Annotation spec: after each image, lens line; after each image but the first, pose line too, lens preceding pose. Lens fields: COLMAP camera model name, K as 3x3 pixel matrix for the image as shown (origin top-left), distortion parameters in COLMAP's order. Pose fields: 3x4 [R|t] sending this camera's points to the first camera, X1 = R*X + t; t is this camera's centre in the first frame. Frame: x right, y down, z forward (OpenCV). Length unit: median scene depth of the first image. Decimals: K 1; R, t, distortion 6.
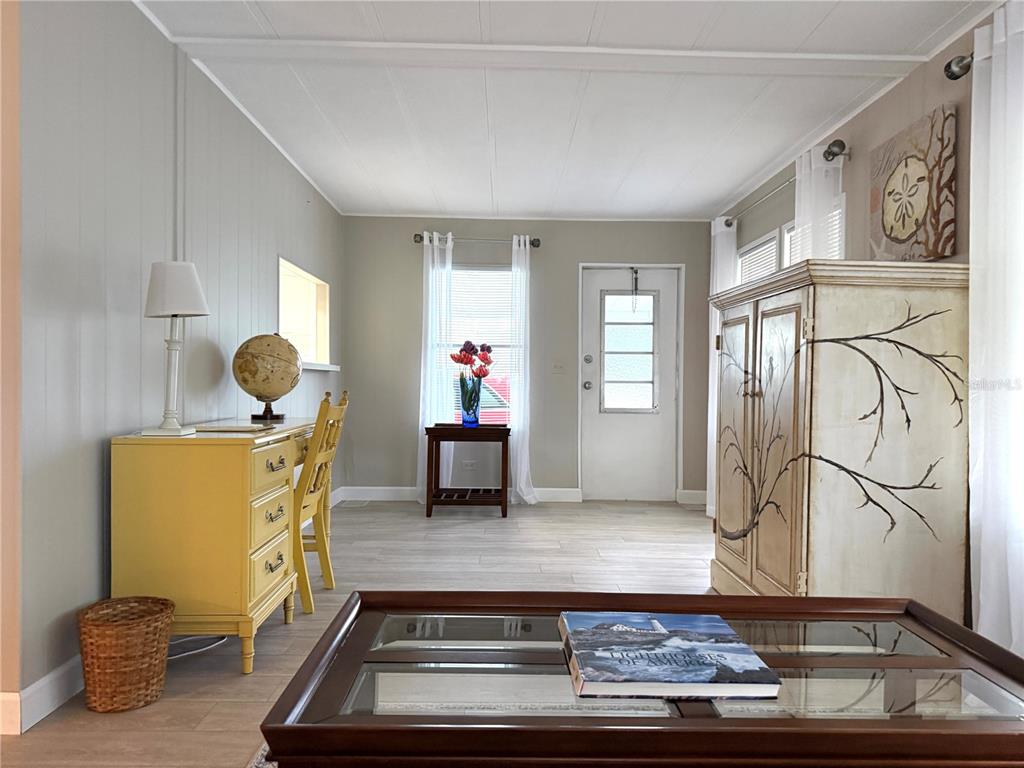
lens RADIAL K [[722.1, 0, 515.2], [0, 722.1, 386.0], [0, 0, 1]] dist [0.038293, -0.013776]
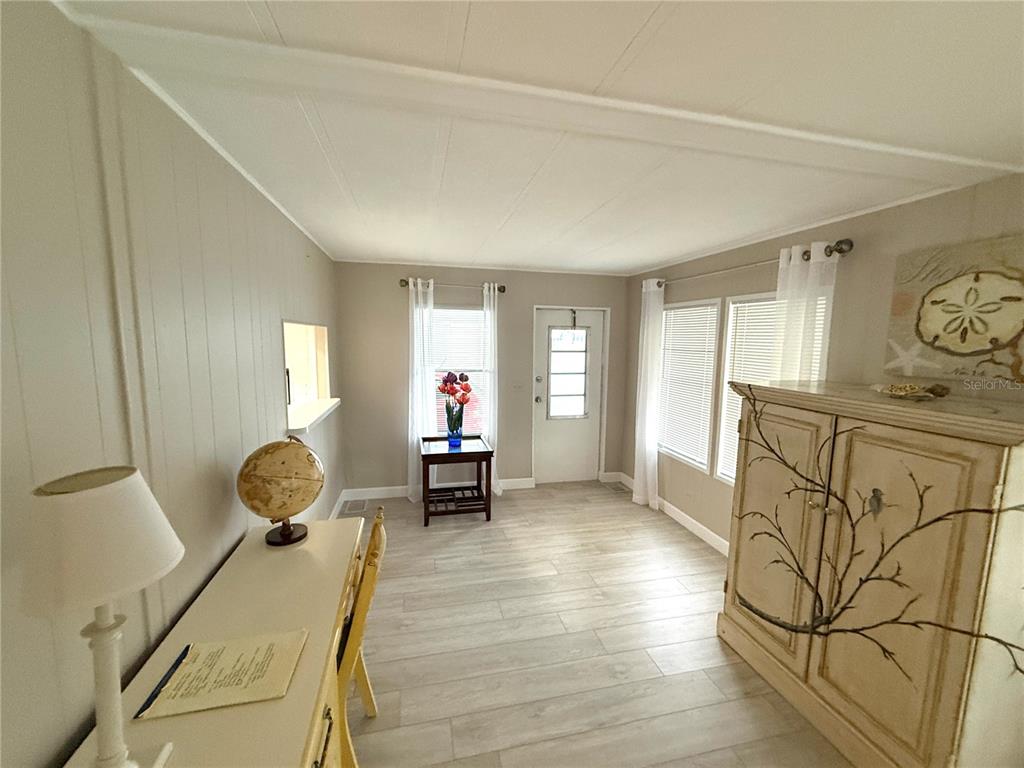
lens RADIAL K [[415.1, 0, 509.3], [0, 415.1, 381.9], [0, 0, 1]] dist [0.000246, 0.000991]
pose [[0.978080, -0.021536, 0.207112, -0.110460], [-0.000830, 0.994227, 0.107298, -0.117916], [-0.208227, -0.105118, 0.972415, 0.297584]]
